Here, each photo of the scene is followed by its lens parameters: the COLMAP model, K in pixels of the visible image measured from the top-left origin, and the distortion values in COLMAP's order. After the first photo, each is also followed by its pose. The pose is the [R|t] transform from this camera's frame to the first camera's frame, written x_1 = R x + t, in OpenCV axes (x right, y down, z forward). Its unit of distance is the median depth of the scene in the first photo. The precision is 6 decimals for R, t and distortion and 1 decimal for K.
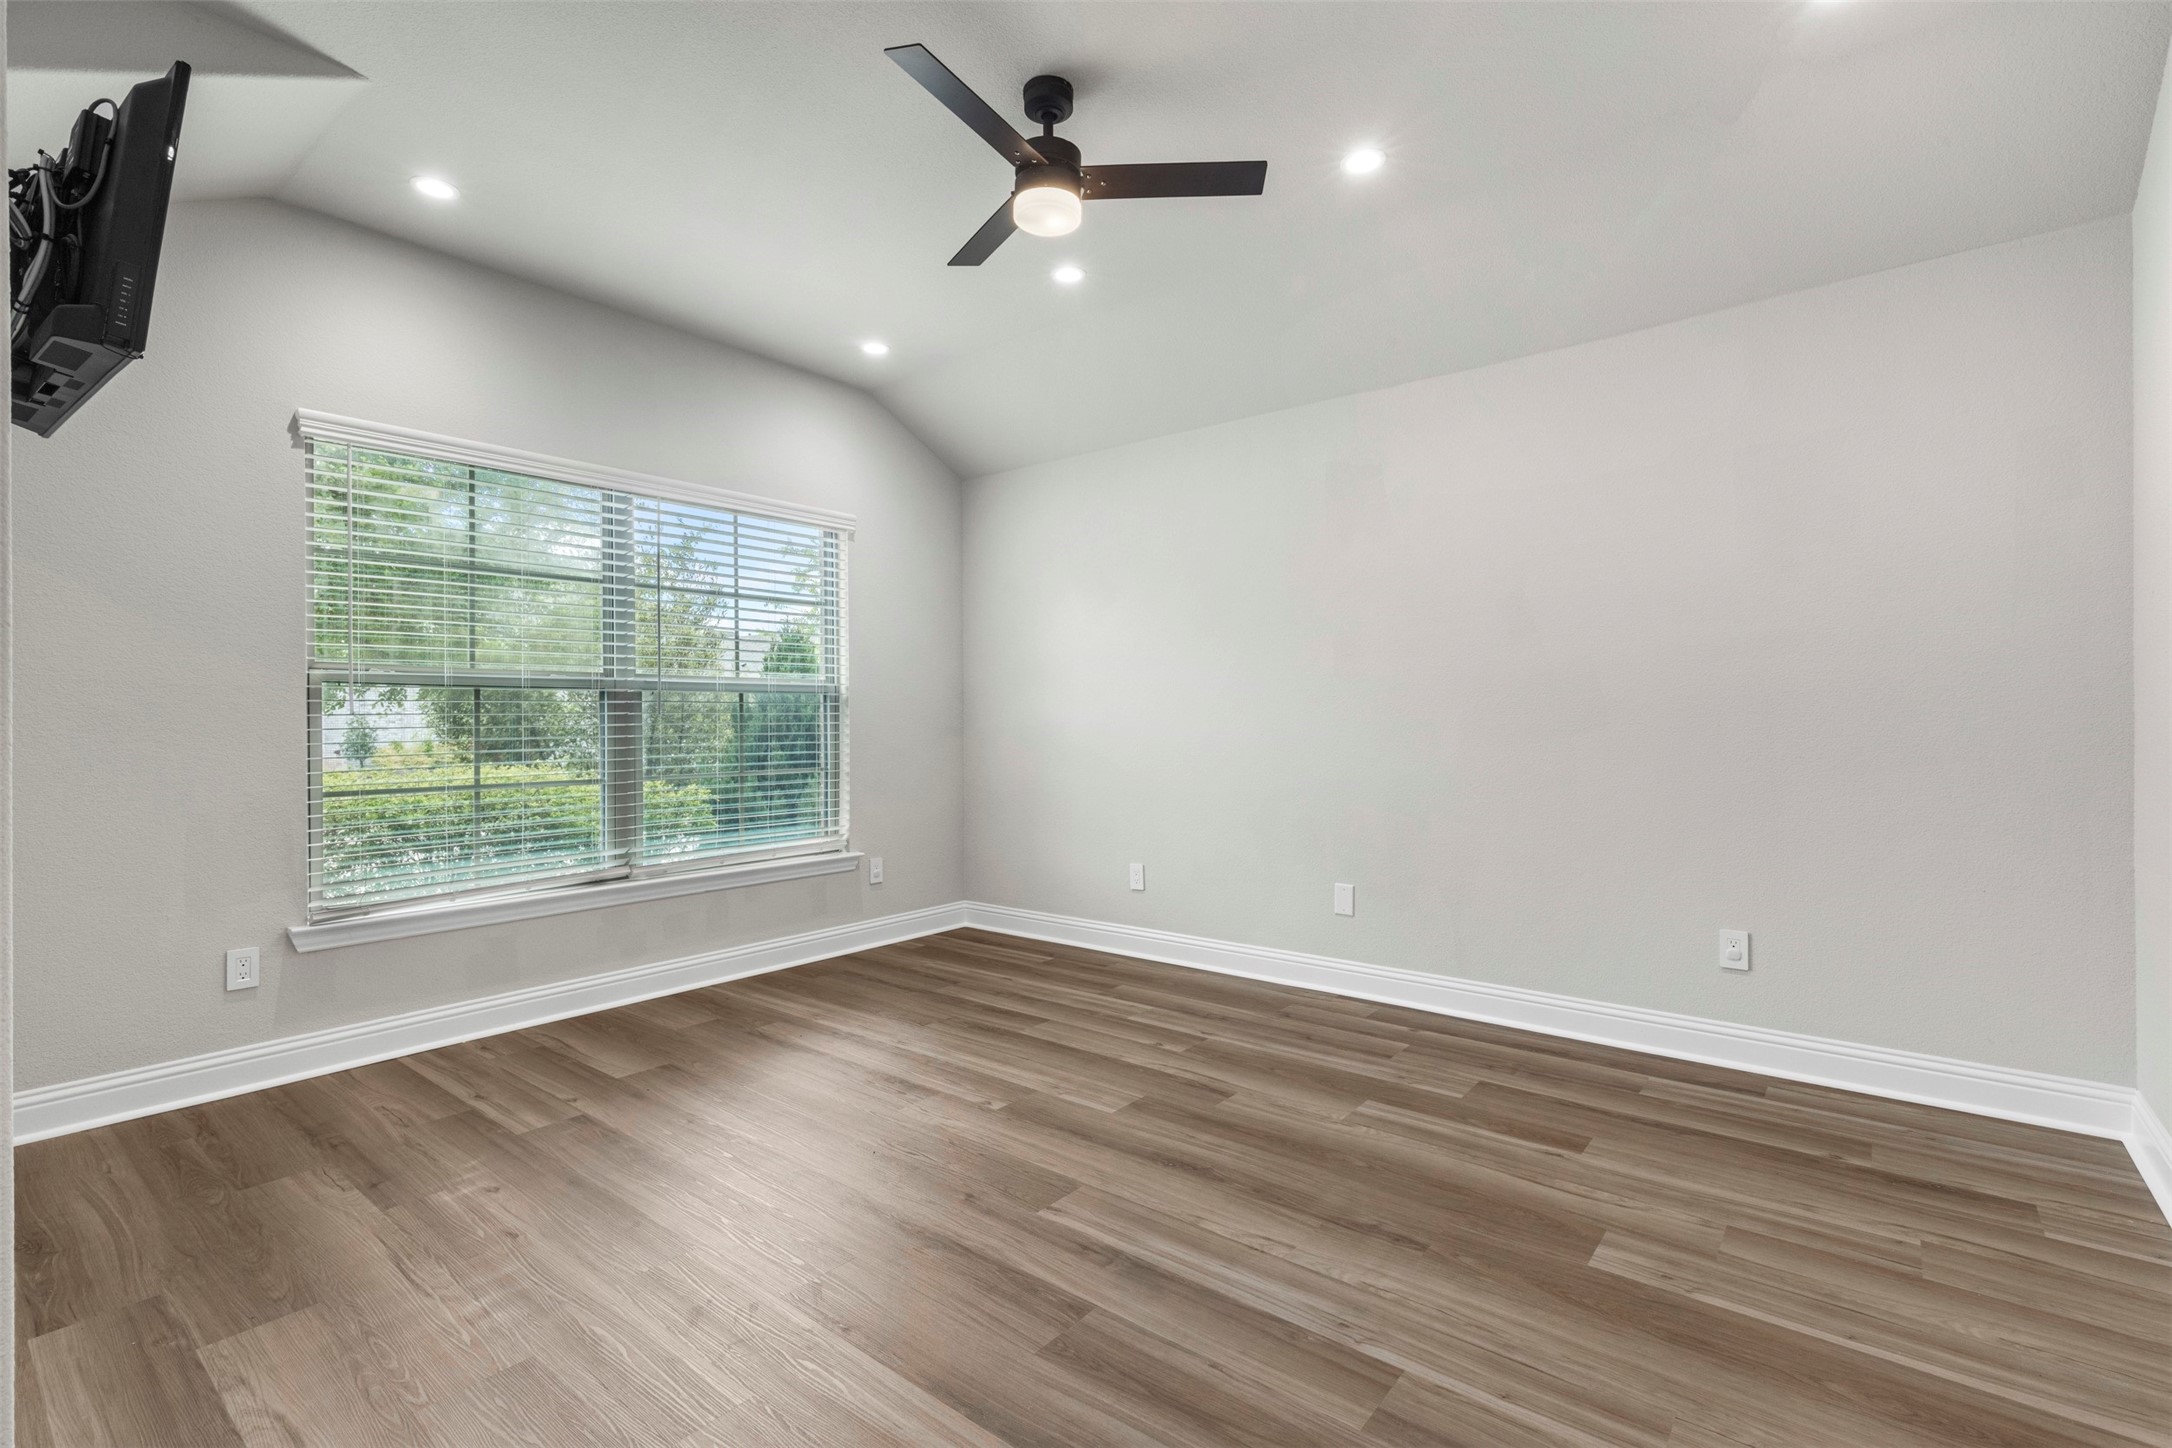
lens RADIAL K [[984.4, 0, 1086.6], [0, 984.4, 717.3], [0, 0, 1]] dist [0.005411, 0.000335]
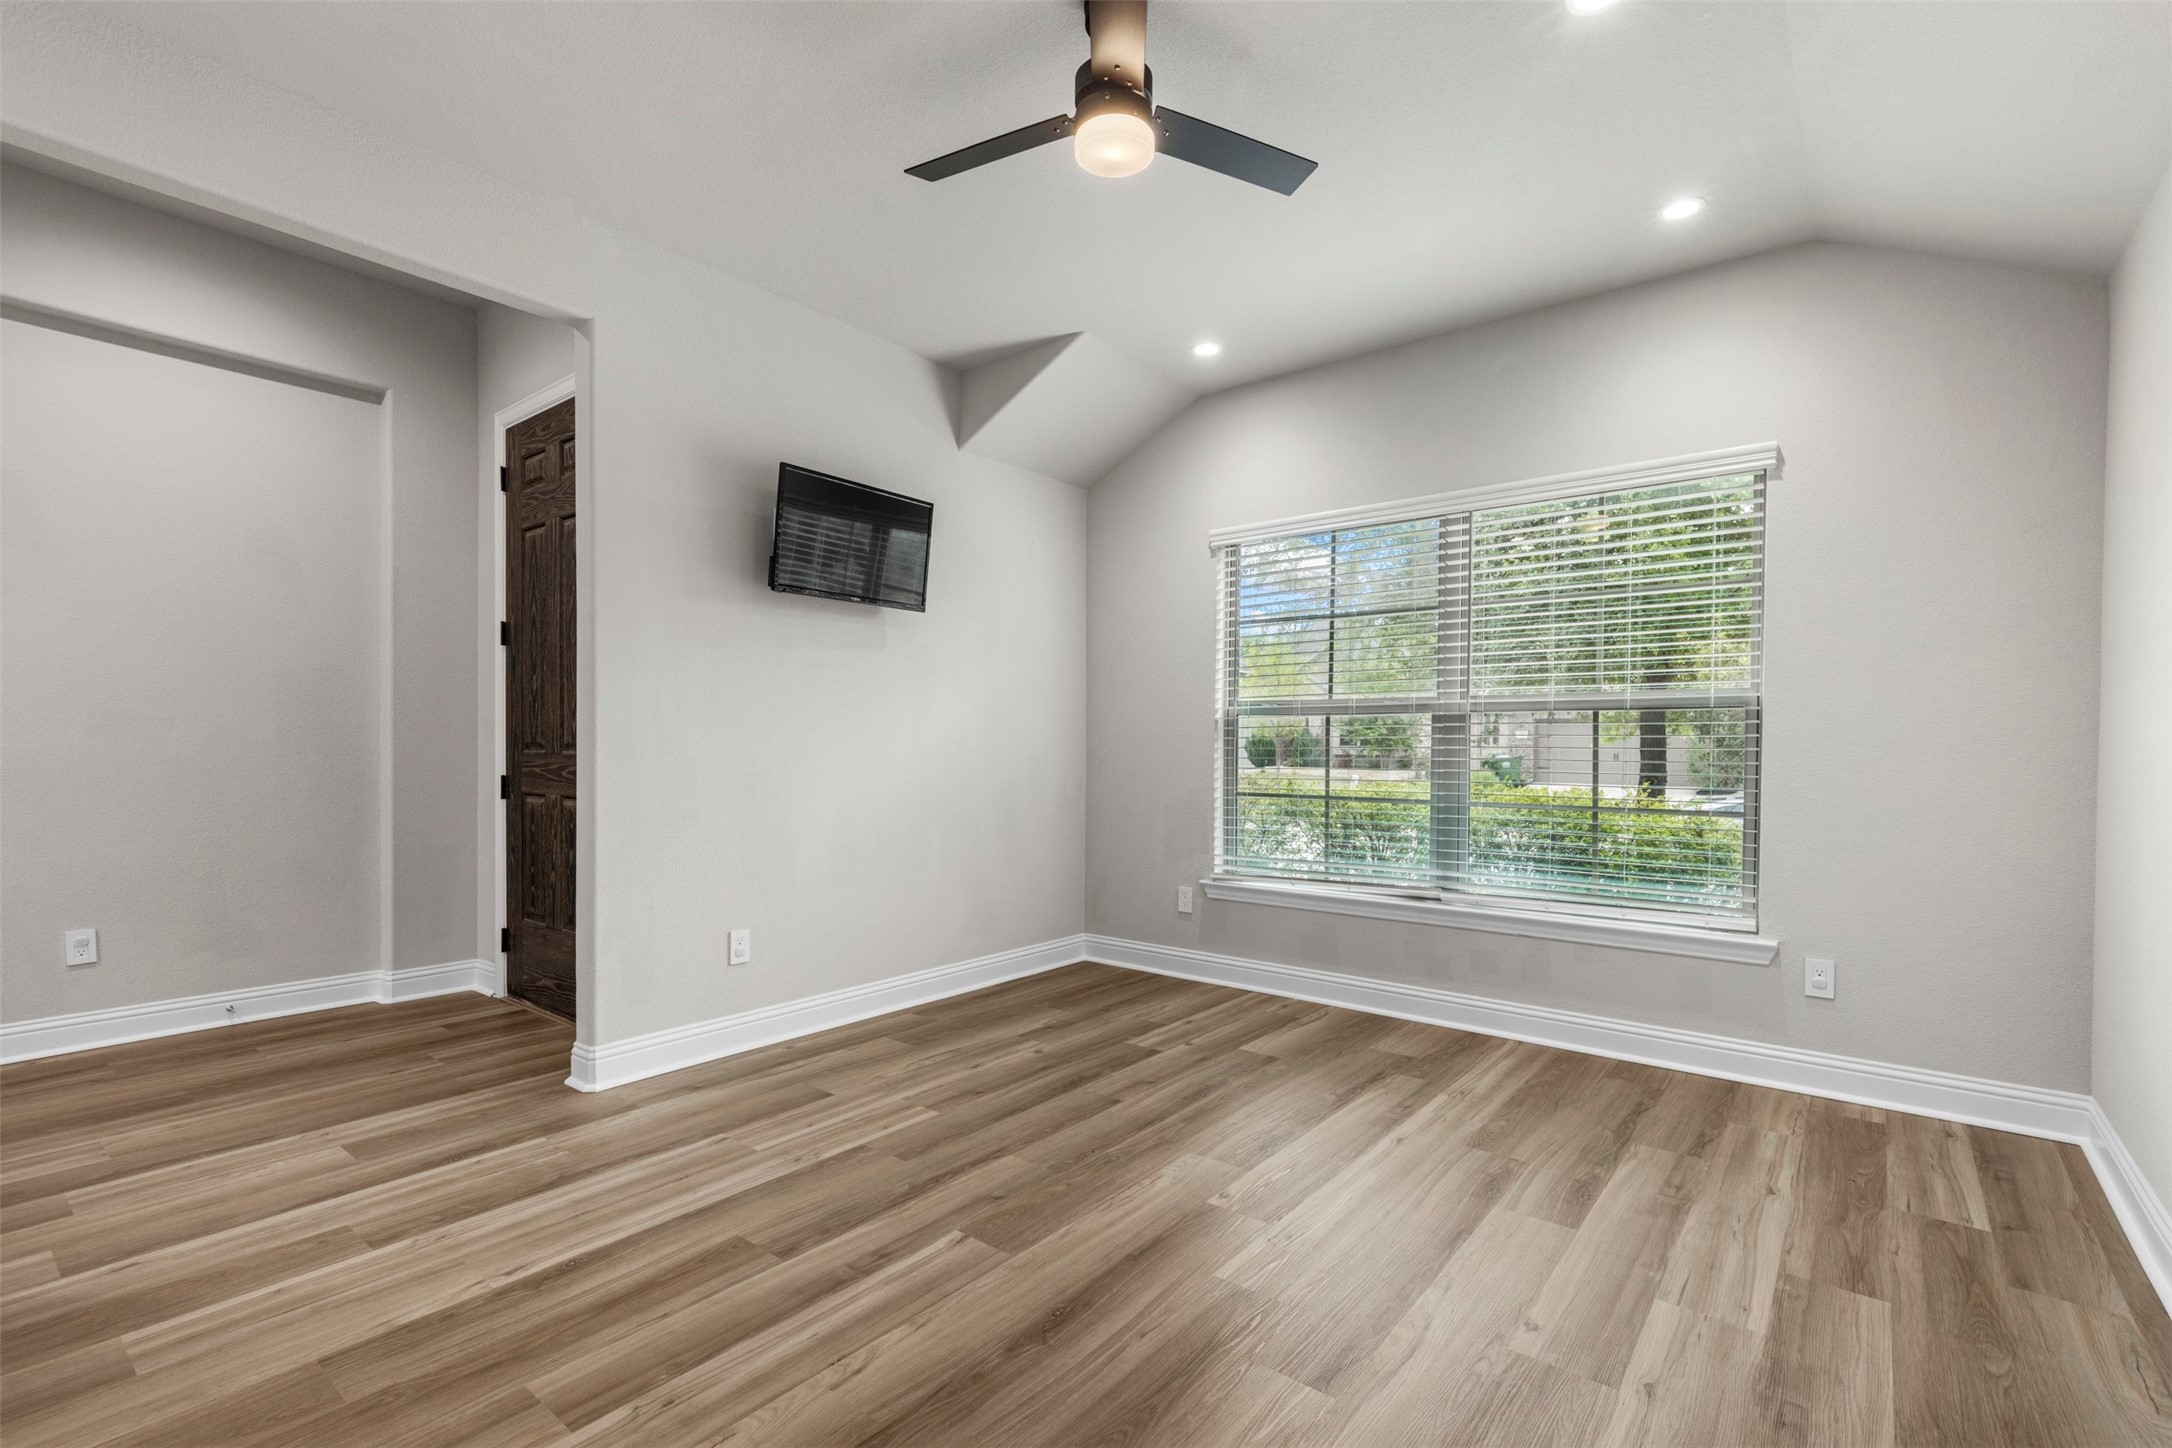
lens RADIAL K [[984.4, 0, 1084.6], [0, 984.4, 760.3], [0, 0, 1]] dist [0.005411, 0.000335]
pose [[-0.000281, 0.023188, -0.999731, 0.640401], [-0.000187, 0.999731, 0.023188, -0.003673], [1.000000, 0.000193, -0.000277, 0.759965]]
